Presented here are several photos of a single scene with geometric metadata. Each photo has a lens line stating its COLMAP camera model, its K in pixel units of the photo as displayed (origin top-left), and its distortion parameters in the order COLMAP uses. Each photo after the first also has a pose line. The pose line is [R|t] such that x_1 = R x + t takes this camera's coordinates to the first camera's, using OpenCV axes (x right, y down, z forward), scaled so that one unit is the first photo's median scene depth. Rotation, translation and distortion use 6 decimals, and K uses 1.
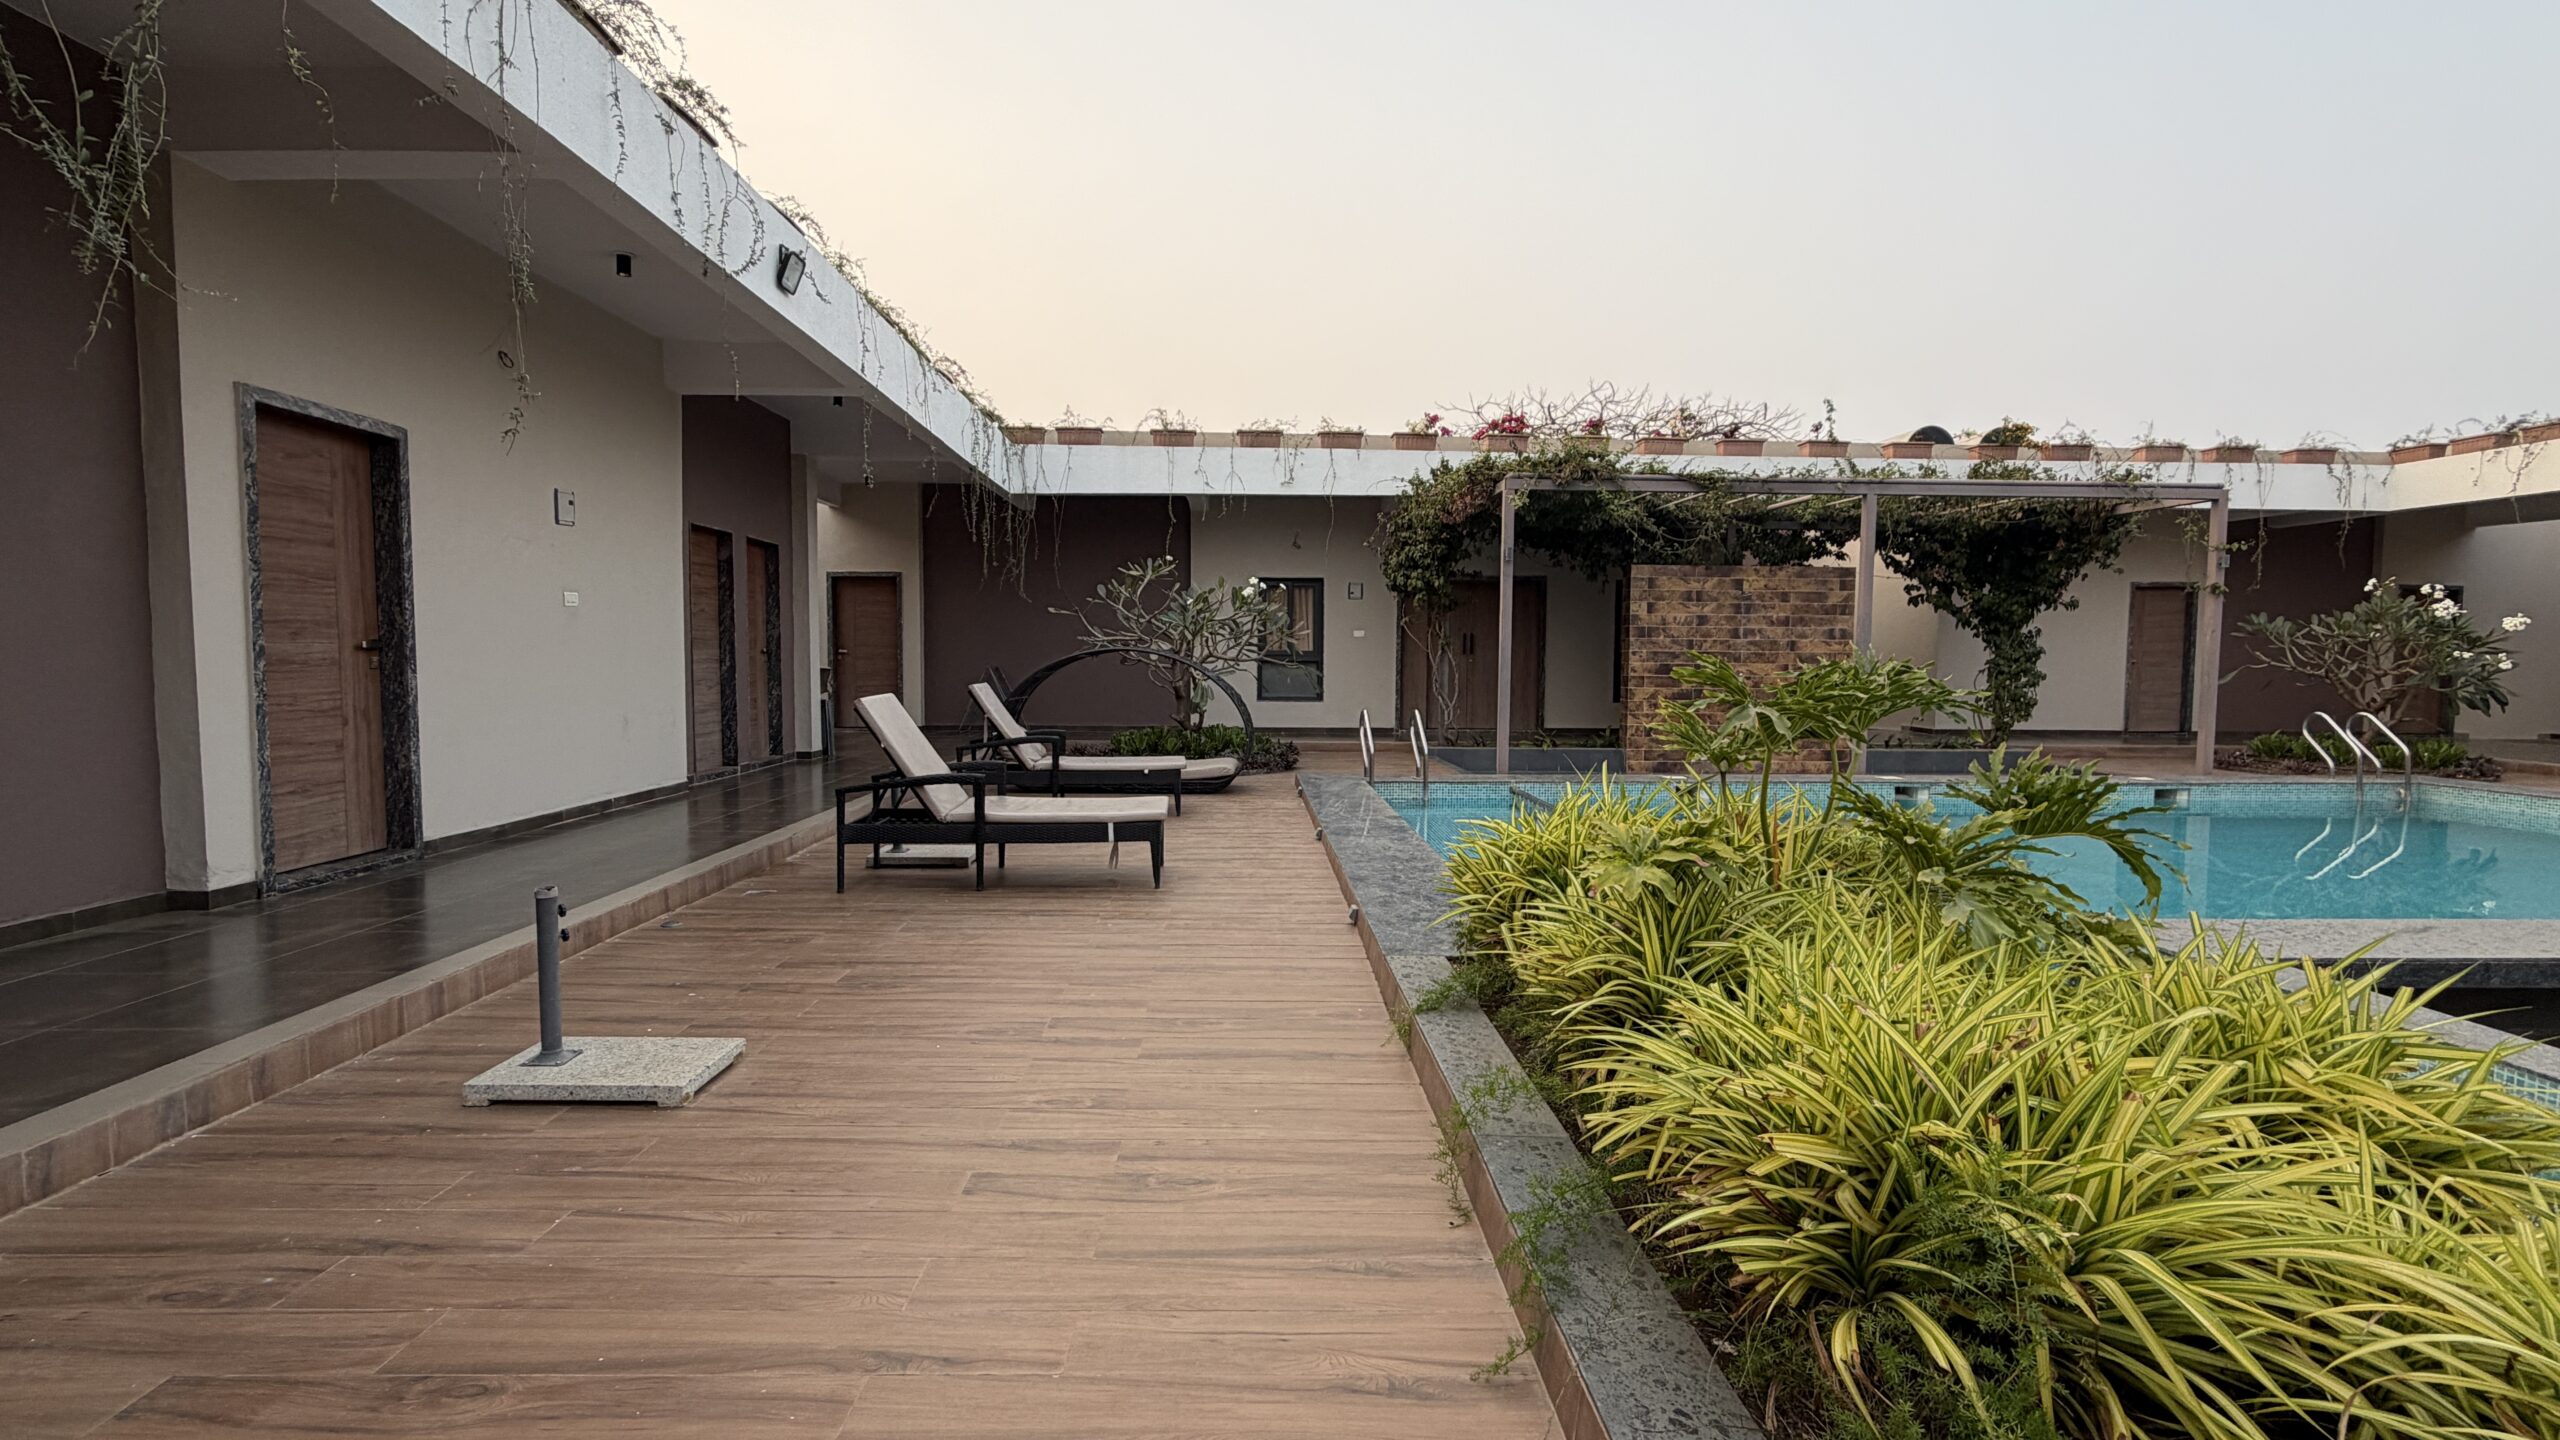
lens RADIAL K [[1143.0, 0, 1280.0], [0, 1143.0, 720.0], [0, 0, 1]] dist [0.000656, -0.000050]
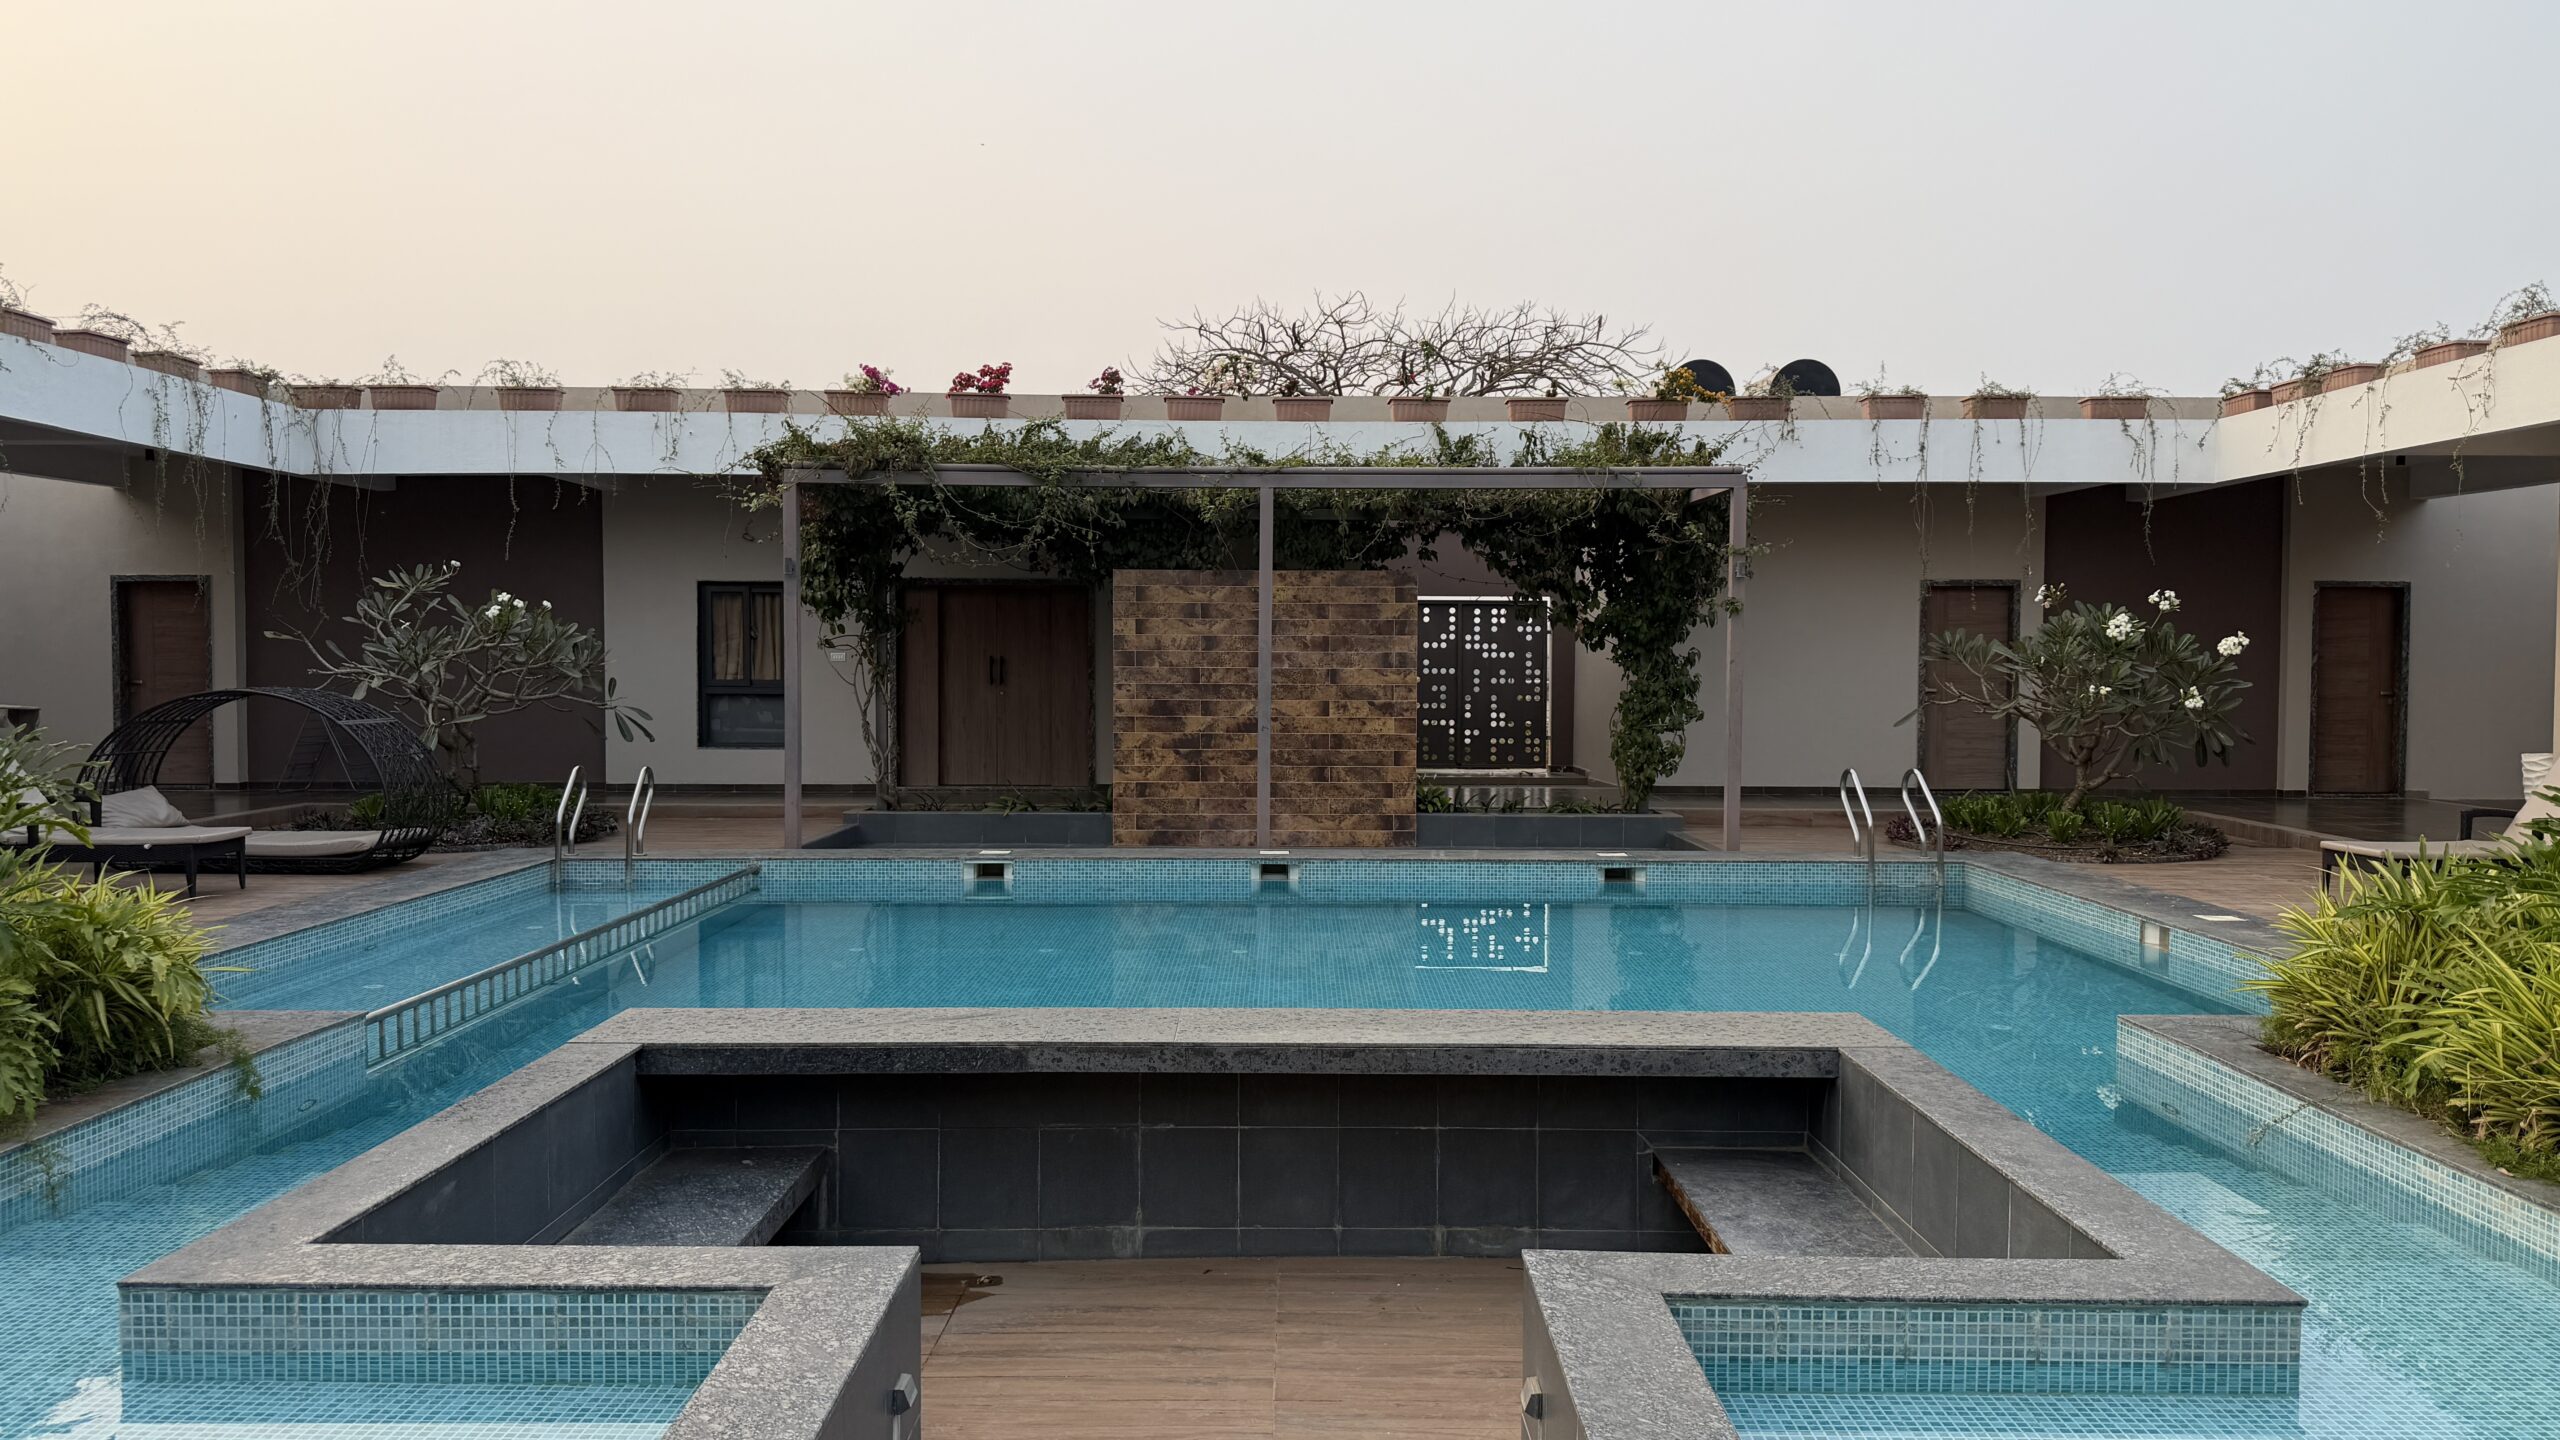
lens RADIAL K [[1764.8, 0, 1280.0], [0, 1764.8, 720.0], [0, 0, 1]] dist [0.153451, -0.290111]
pose [[0.999458, -0.002112, -0.032852, 0.940310], [0.001322, 0.999709, -0.024068, -0.017180], [0.032893, 0.024011, 0.999170, -0.325092]]
